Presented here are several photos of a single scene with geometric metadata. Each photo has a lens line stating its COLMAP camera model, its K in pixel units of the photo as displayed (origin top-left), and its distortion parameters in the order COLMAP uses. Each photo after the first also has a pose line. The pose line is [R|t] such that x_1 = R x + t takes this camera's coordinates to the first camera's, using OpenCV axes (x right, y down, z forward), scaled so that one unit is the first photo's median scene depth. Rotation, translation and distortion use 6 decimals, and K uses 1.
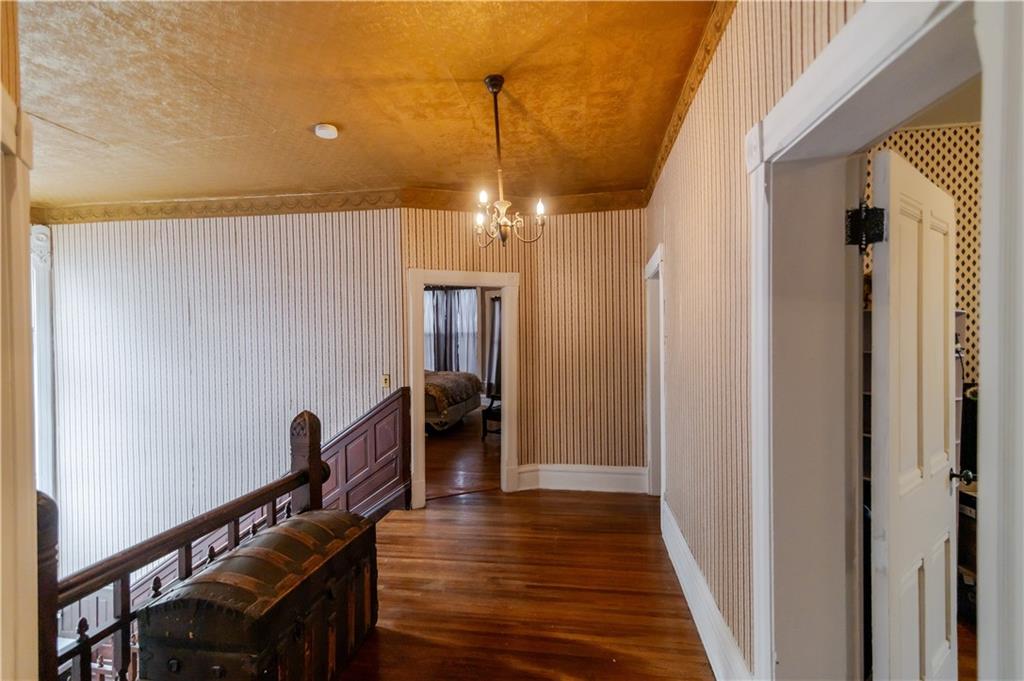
lens RADIAL K [[458.9, 0, 510.9], [0, 458.9, 335.4], [0, 0, 1]] dist [0.019487, -0.000014]
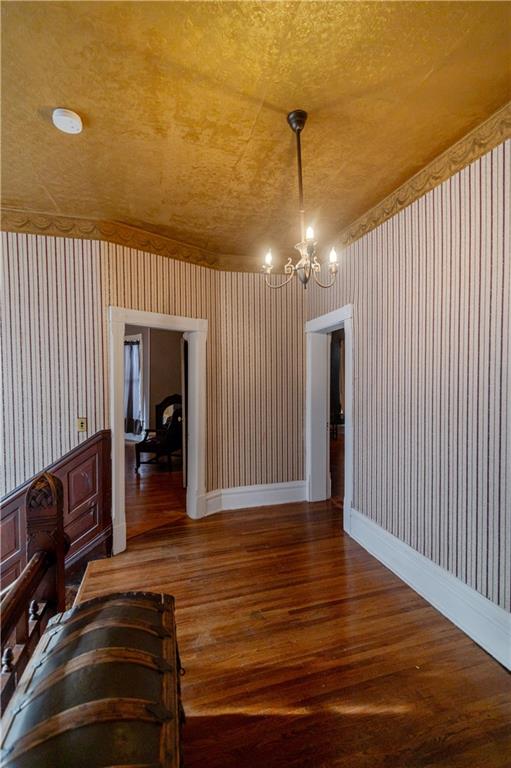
lens RADIAL K [[344.2, 0, 255.9], [0, 344.2, 380.6], [0, 0, 1]] dist [0.019487, -0.000014]
pose [[0.901223, -0.000652, 0.433355, -0.258566], [-0.005487, 0.999902, 0.012916, -0.001373], [-0.433321, -0.014018, 0.901131, 0.216167]]
